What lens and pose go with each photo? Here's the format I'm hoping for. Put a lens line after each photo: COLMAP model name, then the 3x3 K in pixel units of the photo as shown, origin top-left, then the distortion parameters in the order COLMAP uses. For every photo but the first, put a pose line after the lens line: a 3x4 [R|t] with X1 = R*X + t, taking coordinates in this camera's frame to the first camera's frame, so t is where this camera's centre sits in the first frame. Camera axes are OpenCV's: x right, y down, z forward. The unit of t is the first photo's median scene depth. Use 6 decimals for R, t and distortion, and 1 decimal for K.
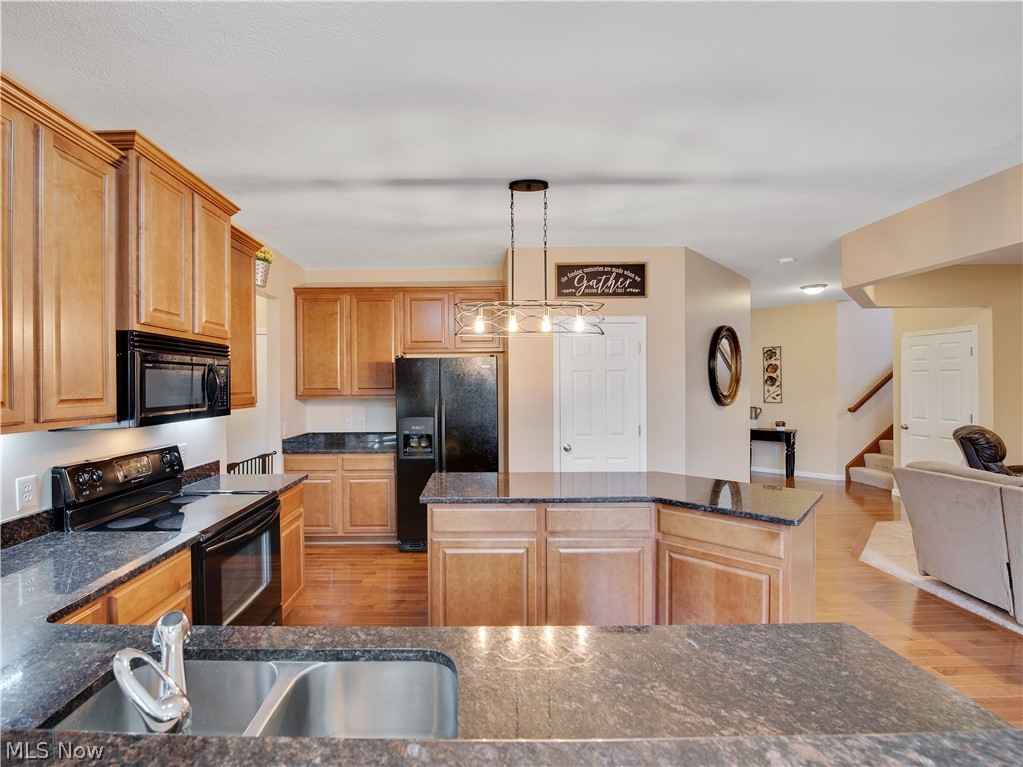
lens RADIAL K [[467.8, 0, 464.2], [0, 467.8, 388.8], [0, 0, 1]] dist [-0.016417, -0.000246]
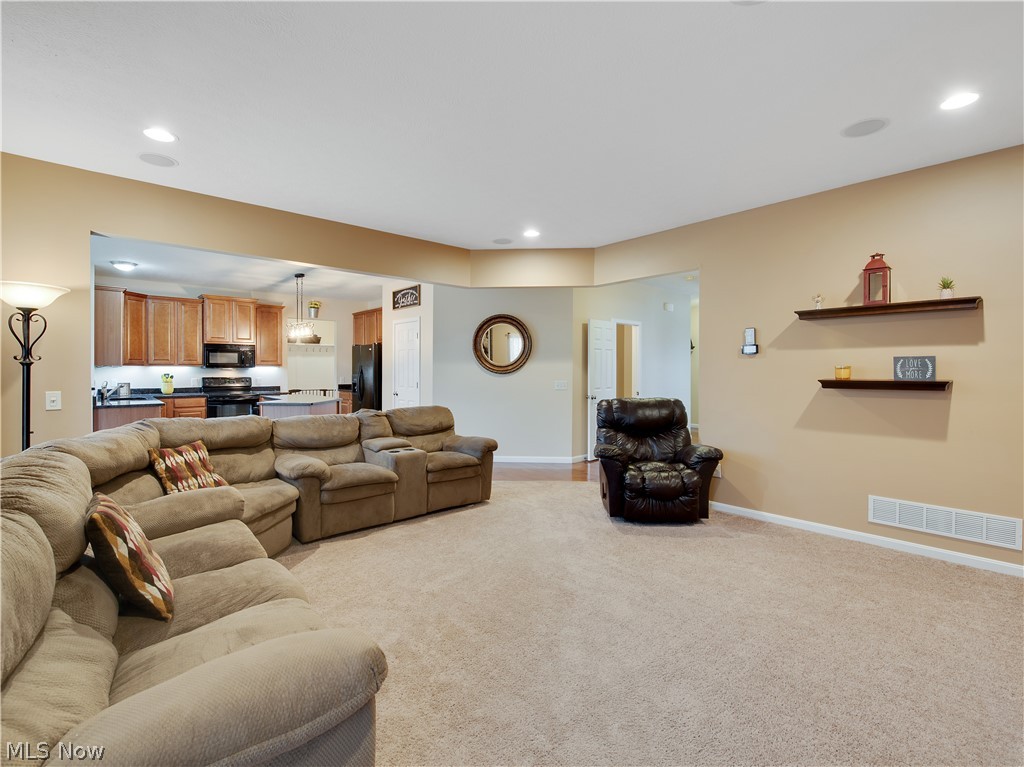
lens RADIAL K [[467.4, 0, 498.3], [0, 467.4, 372.2], [0, 0, 1]] dist [0.000348, -0.000562]
pose [[0.659981, 0.012689, -0.751175, 1.078078], [-0.014966, 0.999881, 0.003740, 0.019008], [0.751133, 0.008774, 0.660092, 0.066827]]
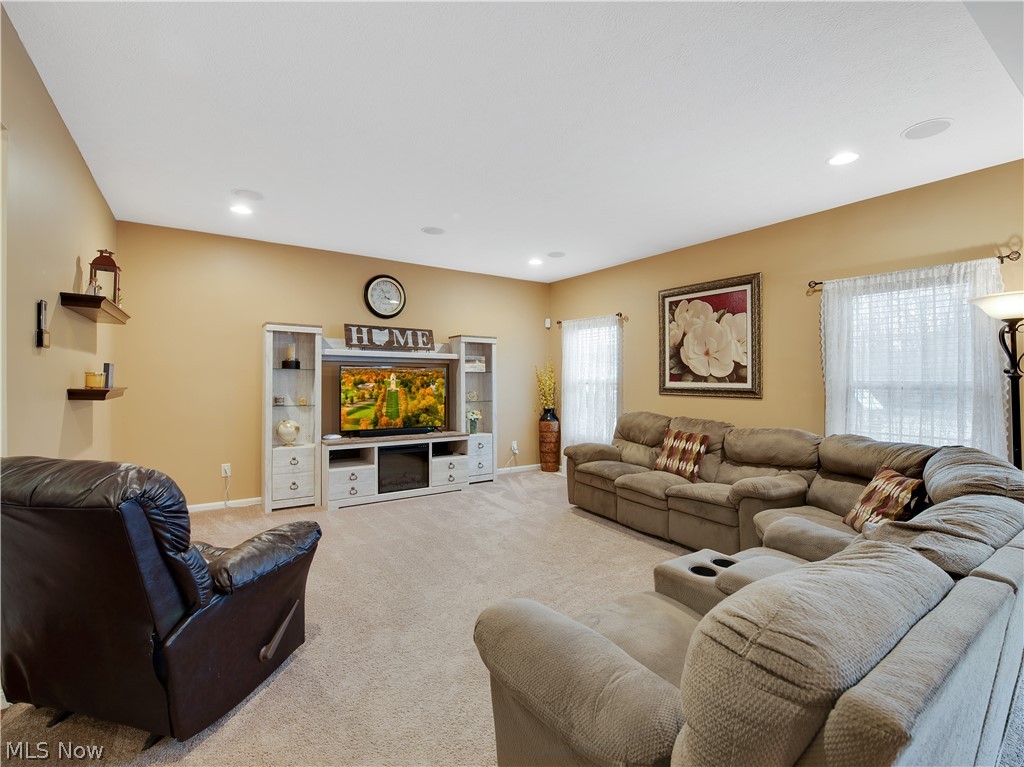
lens RADIAL K [[465.3, 0, 510.9], [0, 465.3, 377.1], [0, 0, 1]] dist [-0.017658, -0.000149]
pose [[-0.562158, 0.008668, 0.826985, 0.422231], [0.007361, 0.999958, -0.005478, 0.017354], [-0.826997, 0.003008, -0.562198, 0.594456]]
